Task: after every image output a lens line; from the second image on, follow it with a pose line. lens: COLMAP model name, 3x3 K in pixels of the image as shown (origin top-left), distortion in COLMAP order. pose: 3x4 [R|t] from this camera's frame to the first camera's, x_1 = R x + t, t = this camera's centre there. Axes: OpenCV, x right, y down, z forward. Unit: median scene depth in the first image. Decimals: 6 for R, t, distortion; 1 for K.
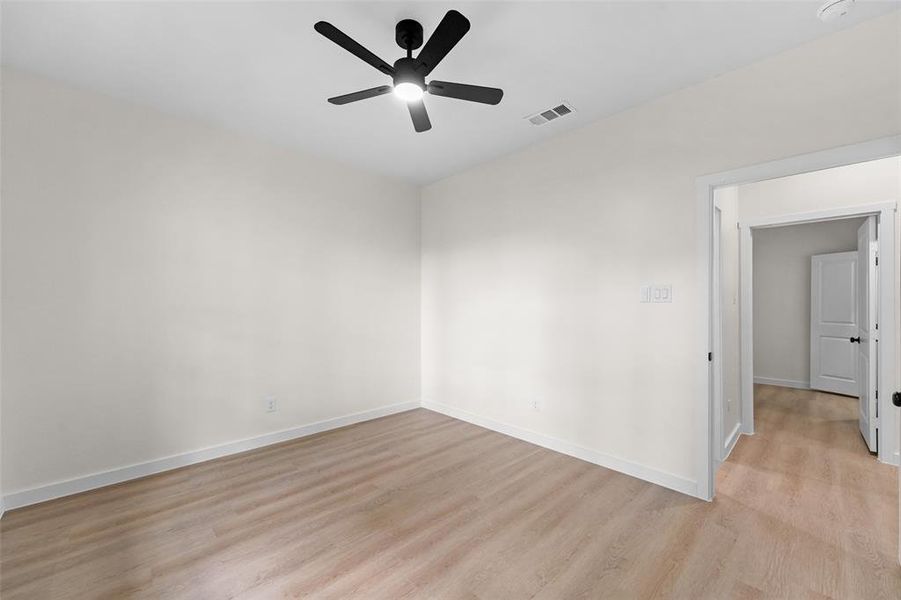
lens RADIAL K [[352.1, 0, 449.9], [0, 352.1, 302.2], [0, 0, 1]] dist [0.001346, -0.000205]
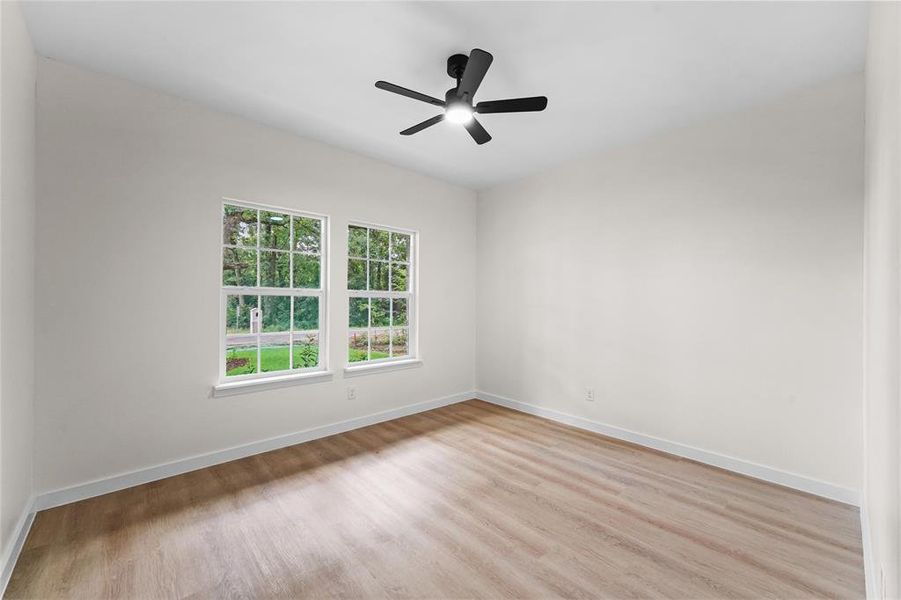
lens RADIAL K [[352.1, 0, 447.5], [0, 352.1, 300.1], [0, 0, 1]] dist [0.001346, -0.000205]
pose [[-0.014127, -0.010391, -0.999846, 0.812371], [-0.001006, 0.999946, -0.010377, 0.012074], [0.999900, 0.000860, -0.014137, 0.776299]]
